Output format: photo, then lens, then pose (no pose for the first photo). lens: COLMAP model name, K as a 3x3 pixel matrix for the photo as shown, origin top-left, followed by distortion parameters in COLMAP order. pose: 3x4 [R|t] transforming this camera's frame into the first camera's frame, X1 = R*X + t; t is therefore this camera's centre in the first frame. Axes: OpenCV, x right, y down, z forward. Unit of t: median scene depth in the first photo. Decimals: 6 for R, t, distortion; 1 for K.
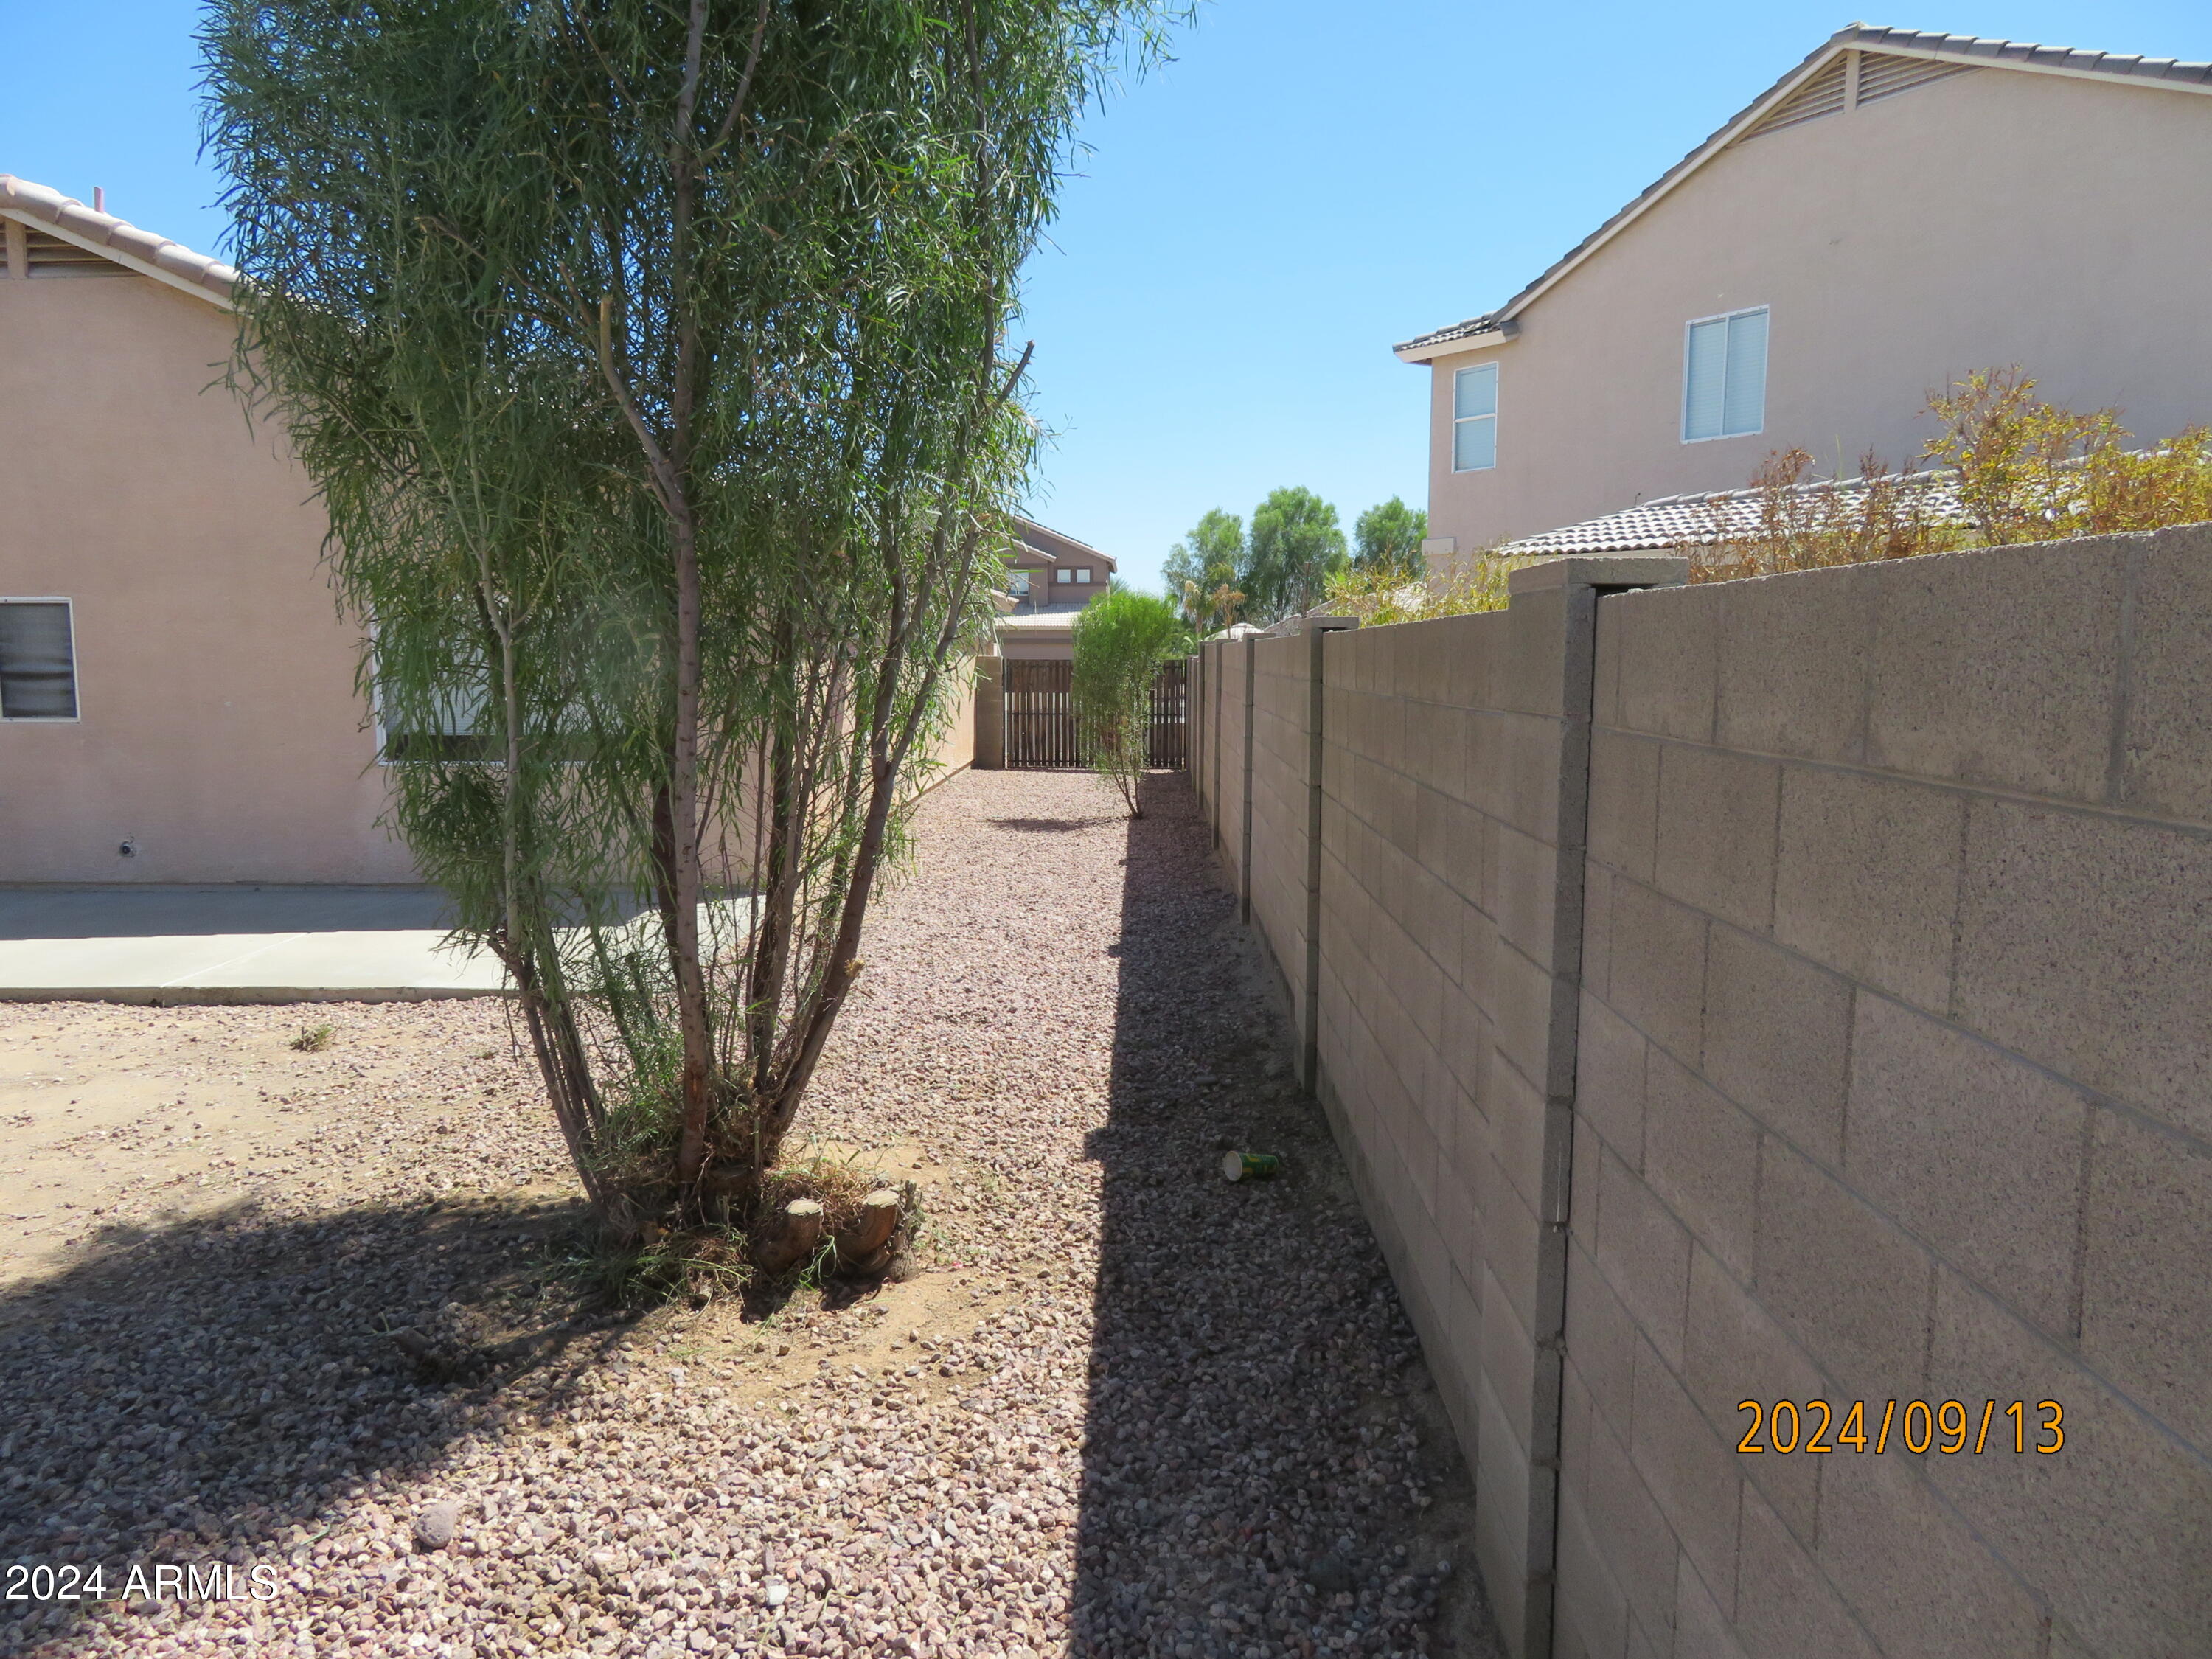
lens RADIAL K [[1580.4, 0, 1100.3], [0, 1580.4, 830.0], [0, 0, 1]] dist [-0.011493, 0.007990]
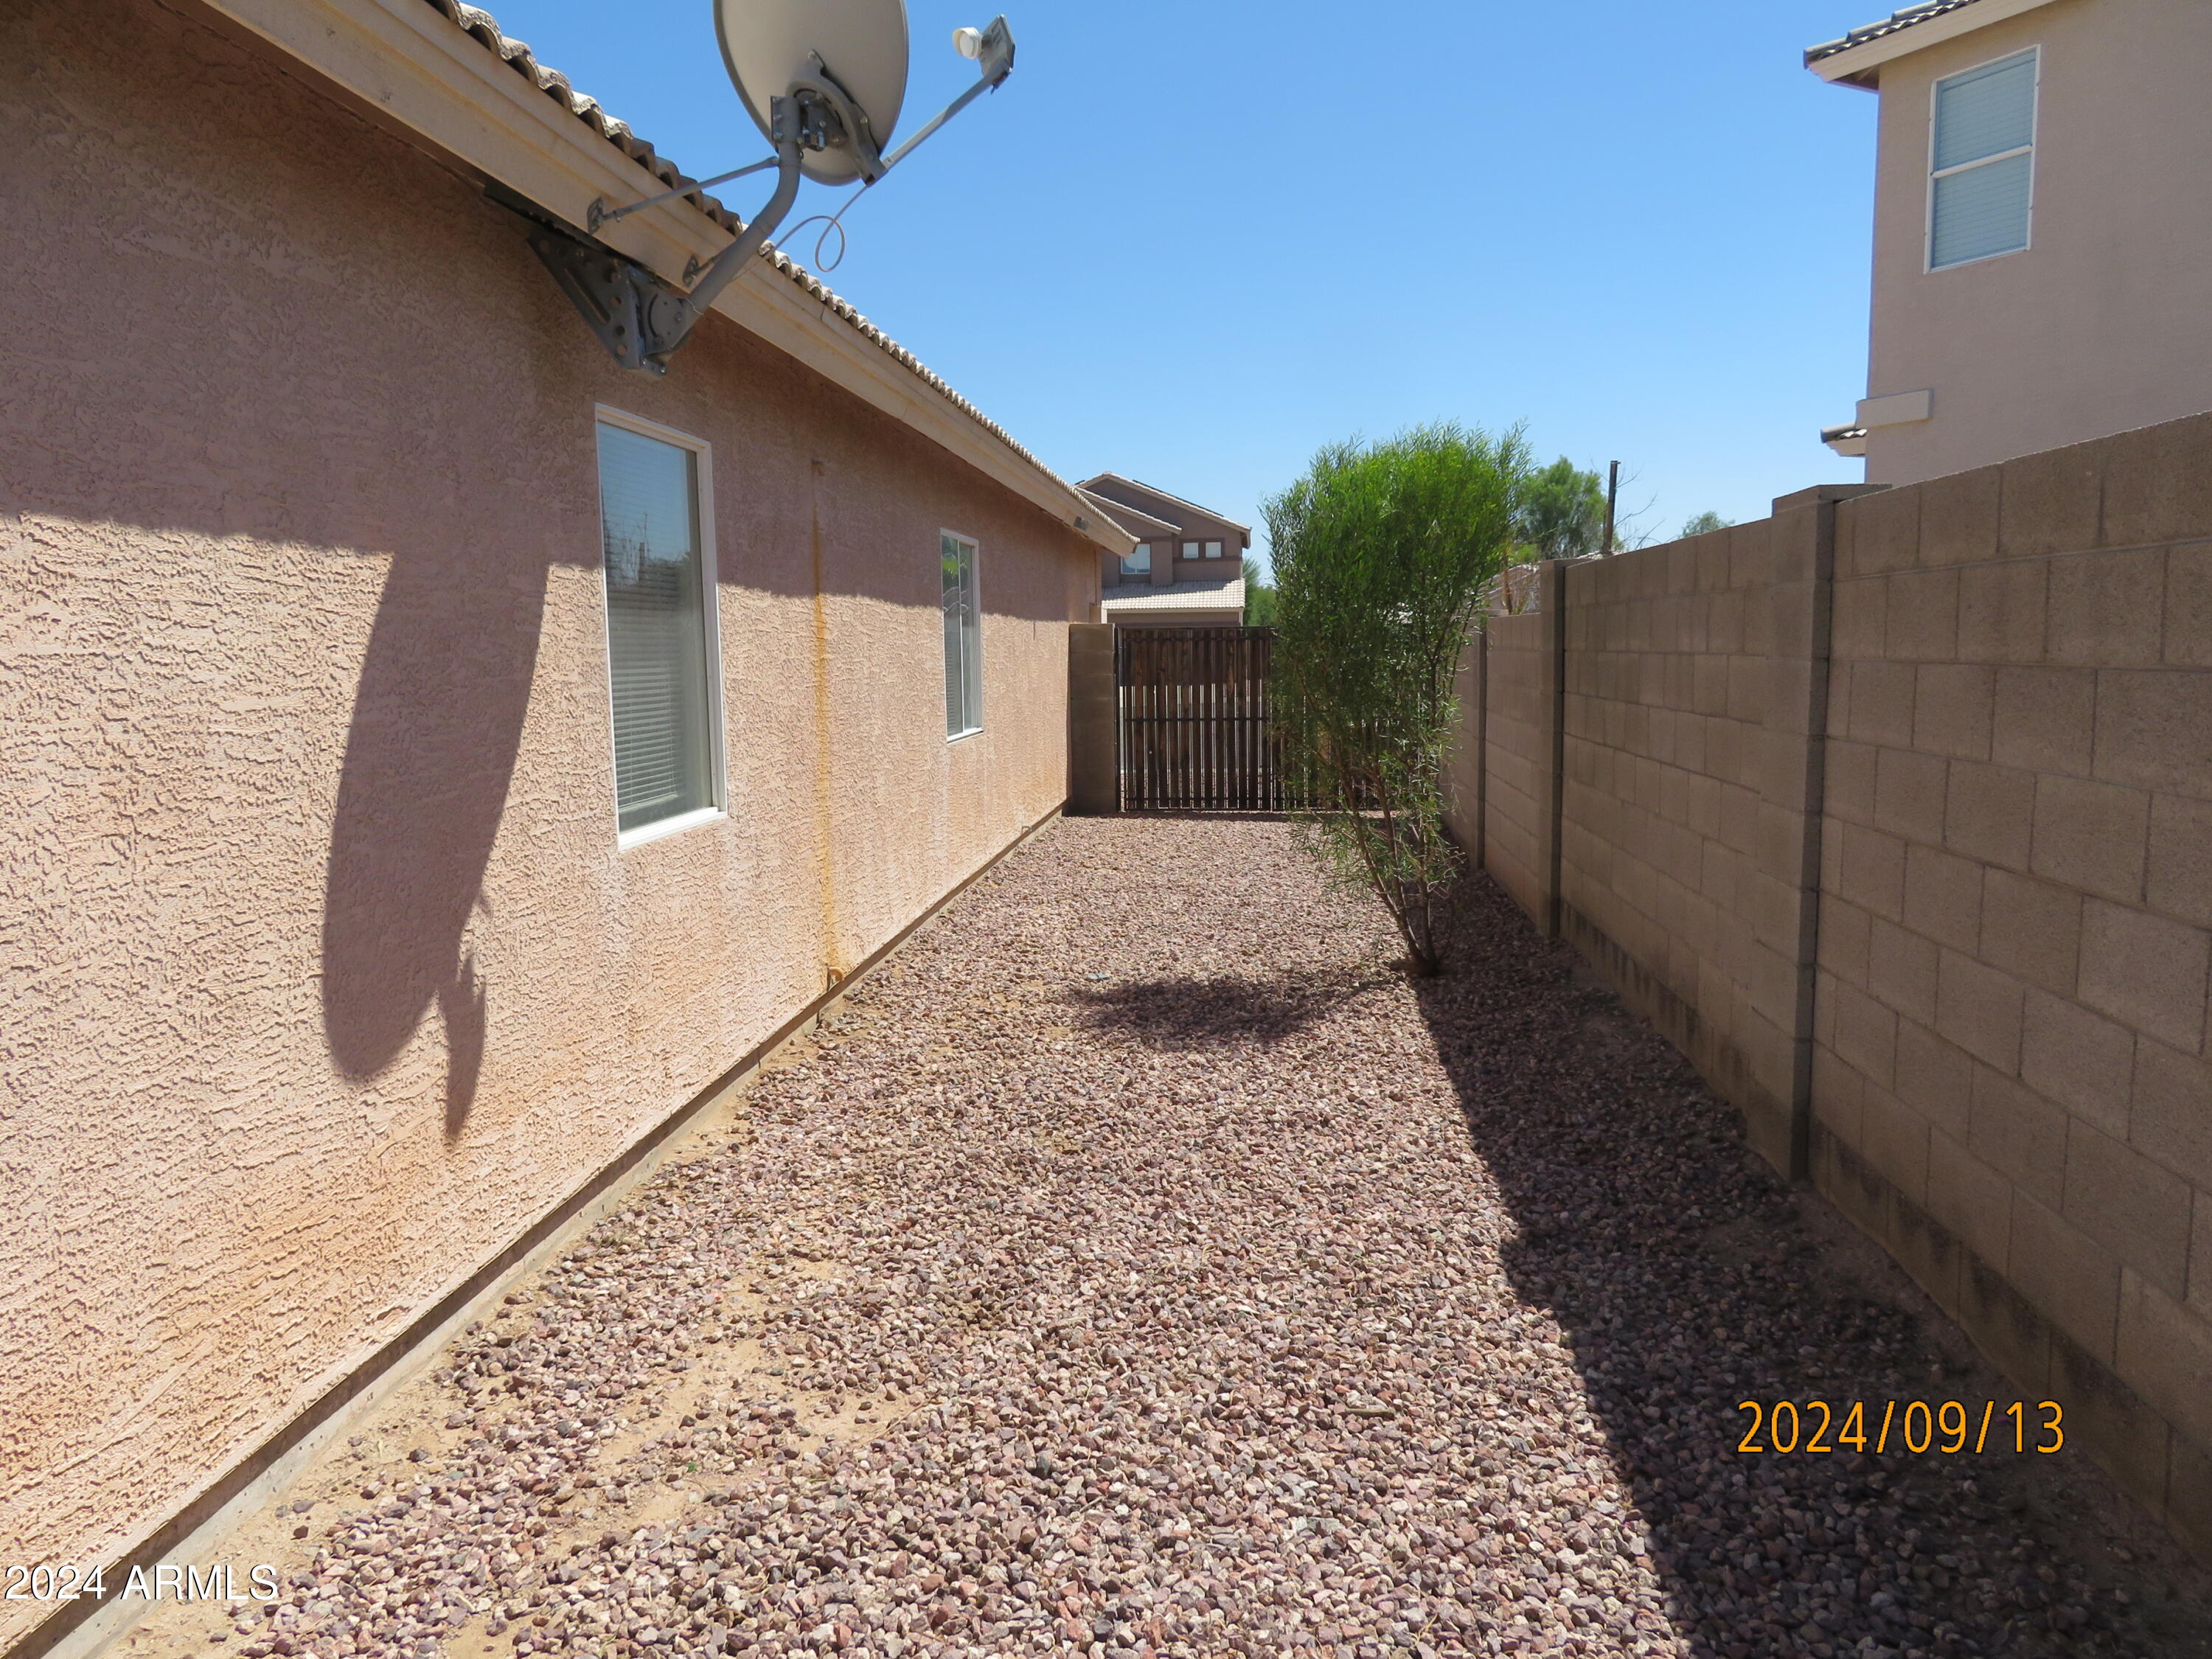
lens RADIAL K [[1580.4, 0, 1103.7], [0, 1580.4, 828.4], [0, 0, 1]] dist [-0.011493, 0.007990]
pose [[0.997145, -0.009594, -0.074900, -0.107514], [0.009828, 0.999948, 0.002762, -0.168073], [0.074870, -0.003491, 0.997187, 1.972086]]
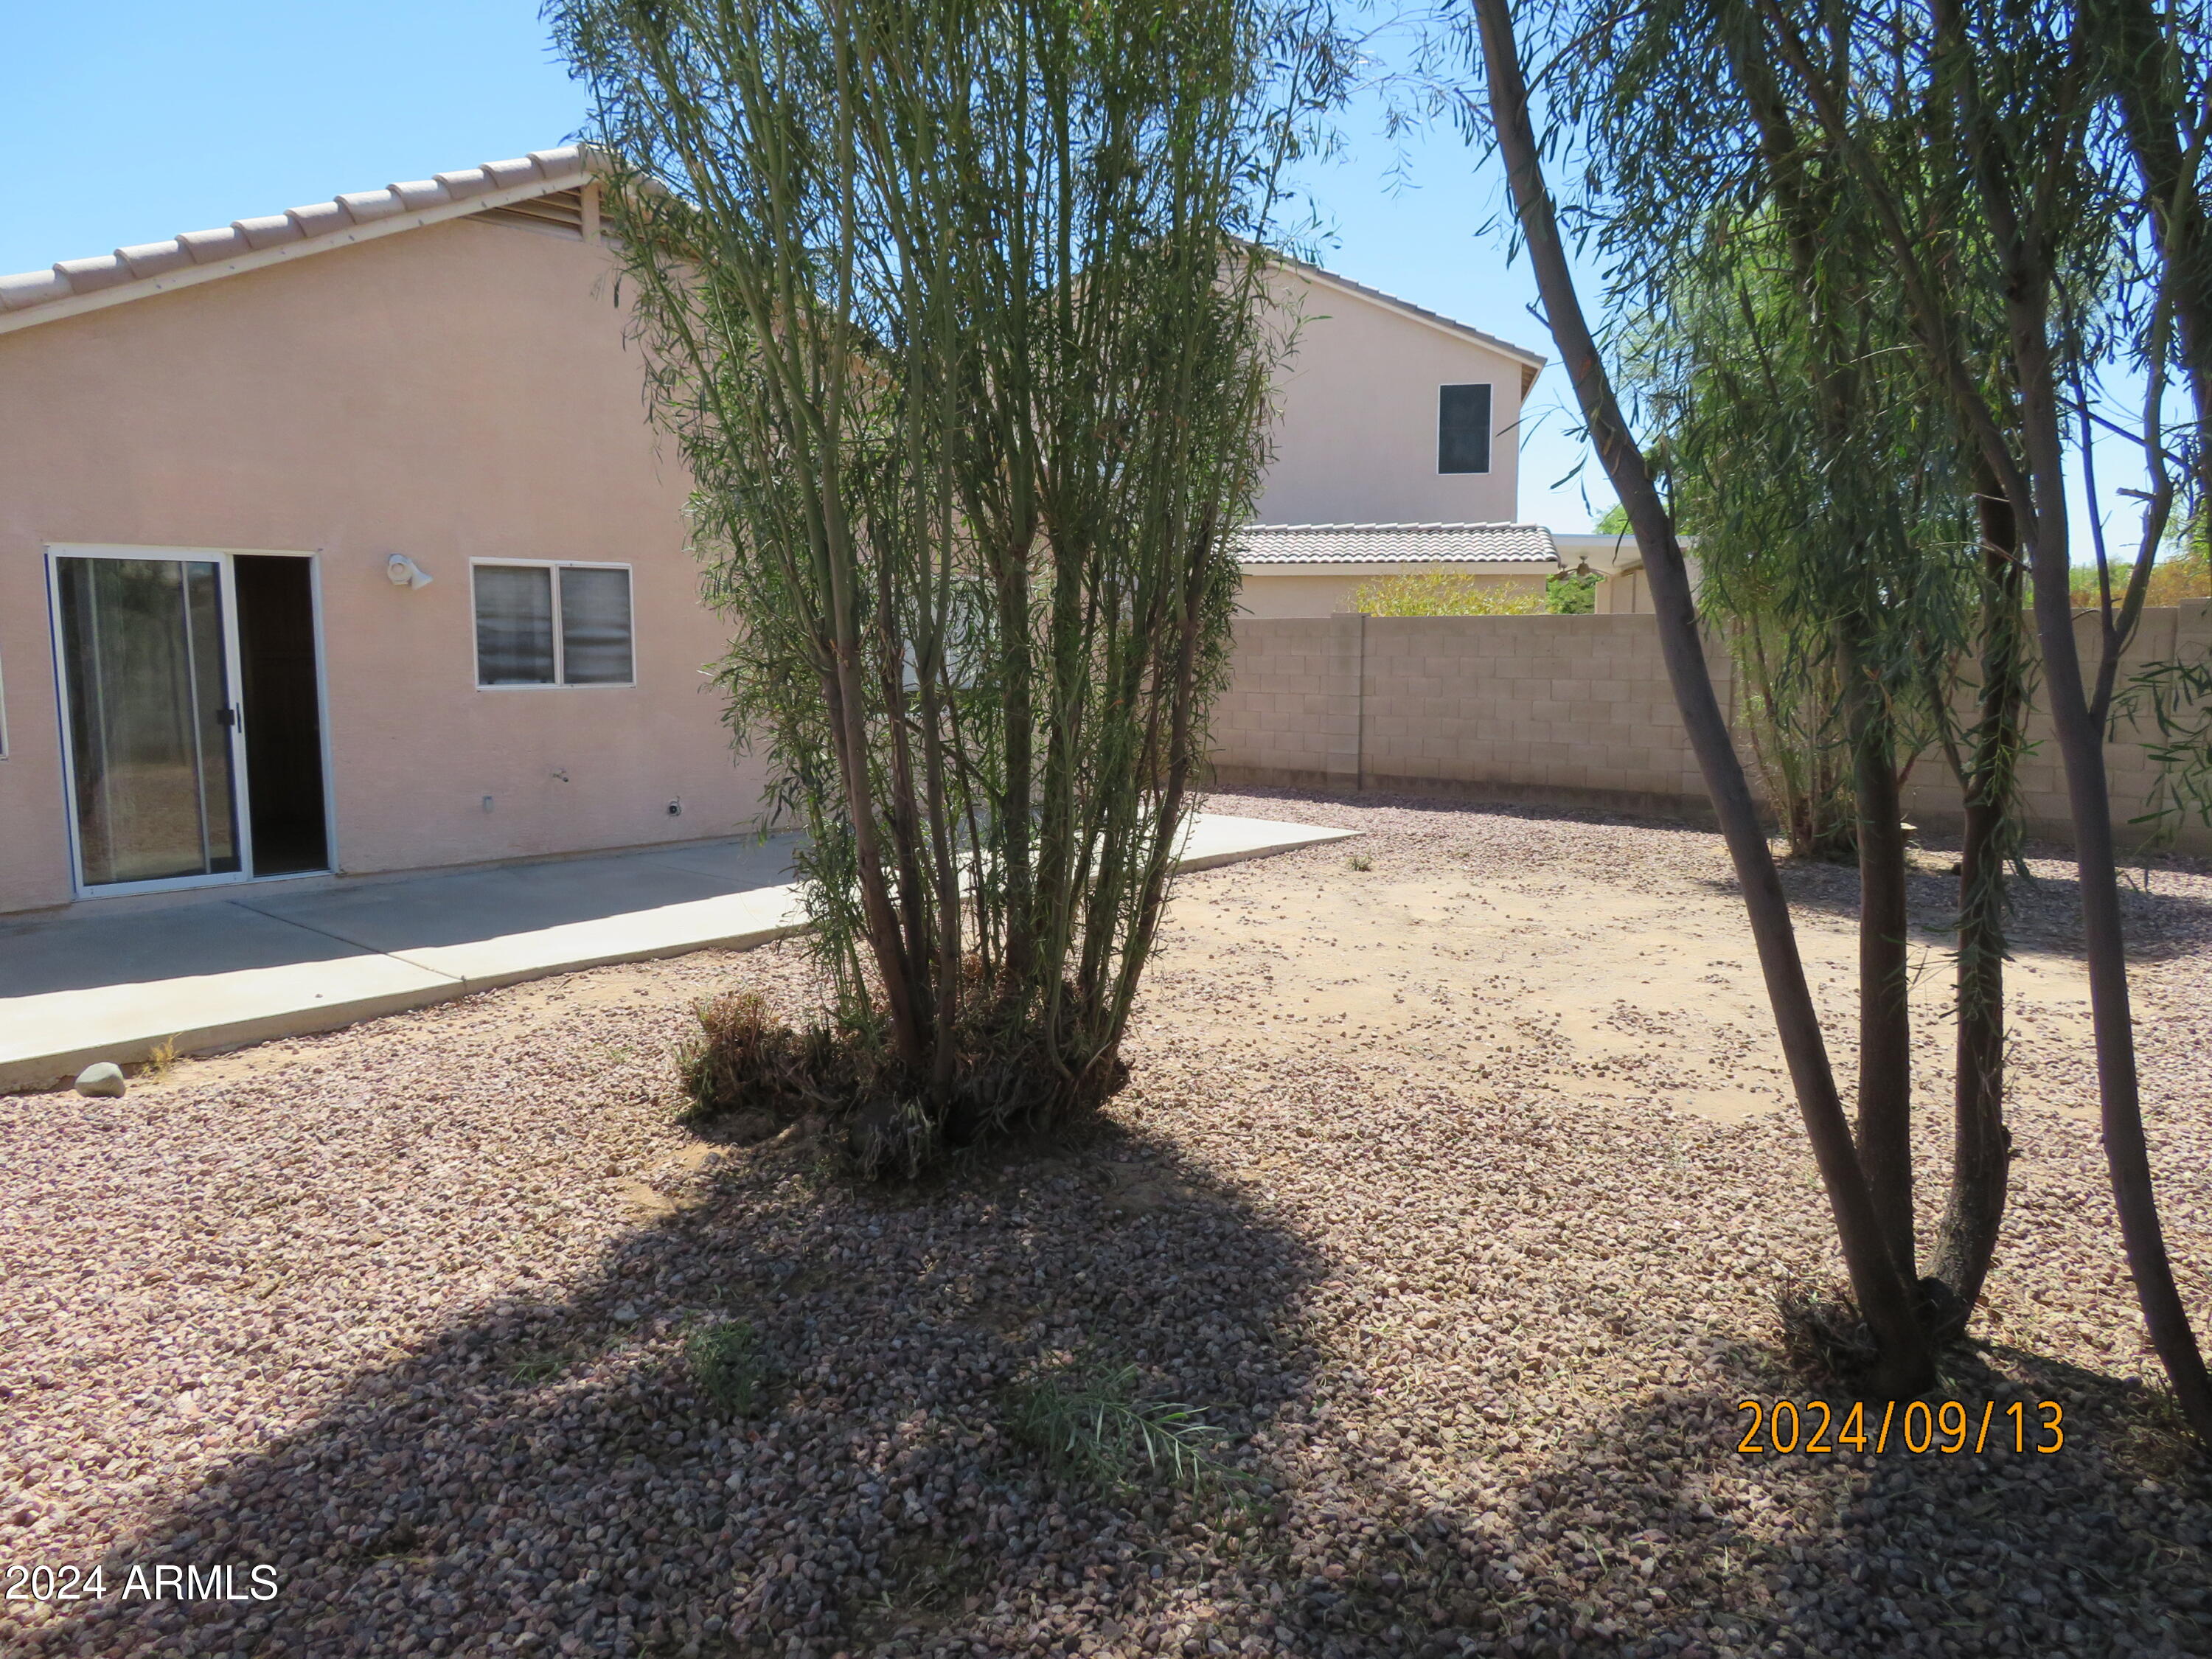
lens RADIAL K [[1580.4, 0, 1107.1], [0, 1580.4, 824.8], [0, 0, 1]] dist [-0.011493, 0.007990]
pose [[0.664456, -0.088386, 0.742082, -2.531370], [0.088853, 0.995281, 0.038985, 0.015828], [-0.742026, 0.040032, 0.669174, 0.197373]]
